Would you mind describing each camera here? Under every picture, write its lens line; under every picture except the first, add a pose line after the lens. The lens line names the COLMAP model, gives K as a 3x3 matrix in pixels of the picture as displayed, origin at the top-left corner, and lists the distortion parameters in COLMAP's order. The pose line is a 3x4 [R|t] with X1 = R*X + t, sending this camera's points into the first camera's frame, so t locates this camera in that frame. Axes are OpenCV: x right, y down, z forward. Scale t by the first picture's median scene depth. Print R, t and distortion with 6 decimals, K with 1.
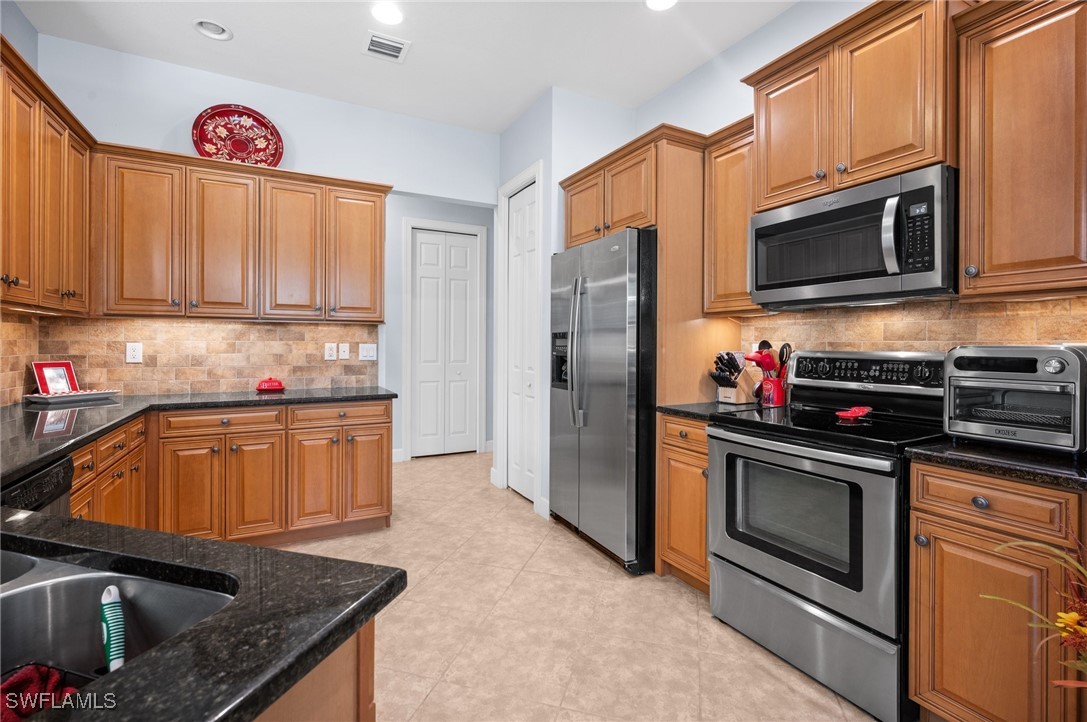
lens RADIAL K [[492.1, 0, 542.8], [0, 492.1, 343.8], [0, 0, 1]] dist [0.000656, 0.000246]
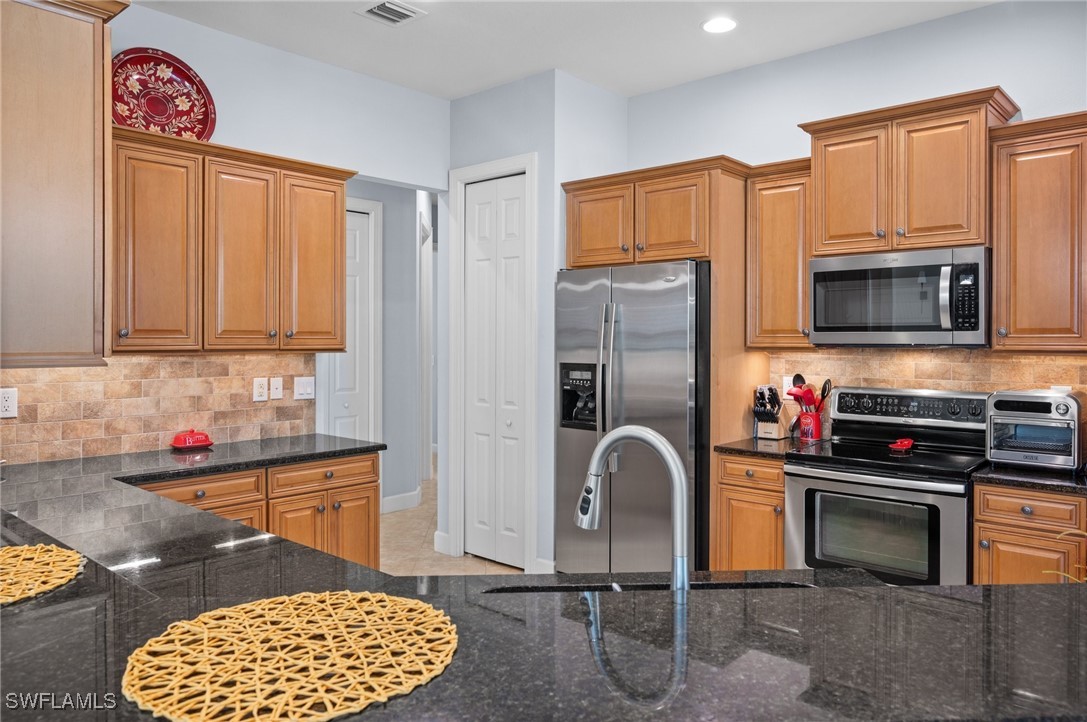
lens RADIAL K [[755.1, 0, 545.6], [0, 755.1, 338.1], [0, 0, 1]] dist [-0.002585, 0.001261]
pose [[0.939169, -0.000871, 0.343454, -0.578477], [0.000366, 0.999999, 0.001536, -0.085611], [-0.343455, -0.001317, 0.939168, -0.272540]]
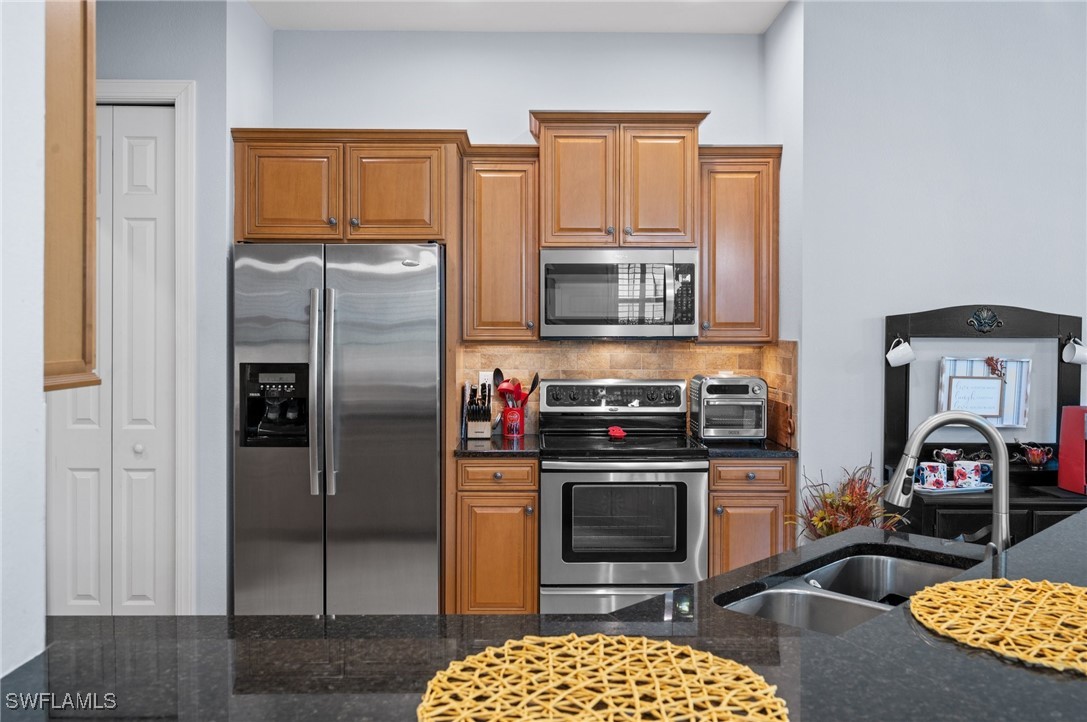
lens RADIAL K [[898.6, 0, 544.0], [0, 898.6, 333.0], [0, 0, 1]] dist [-0.004673, 0.000559]
pose [[0.459391, -0.004928, 0.888220, -1.090589], [-0.000731, 0.999982, 0.005926, -0.089238], [-0.888234, -0.003371, 0.459380, 0.128161]]
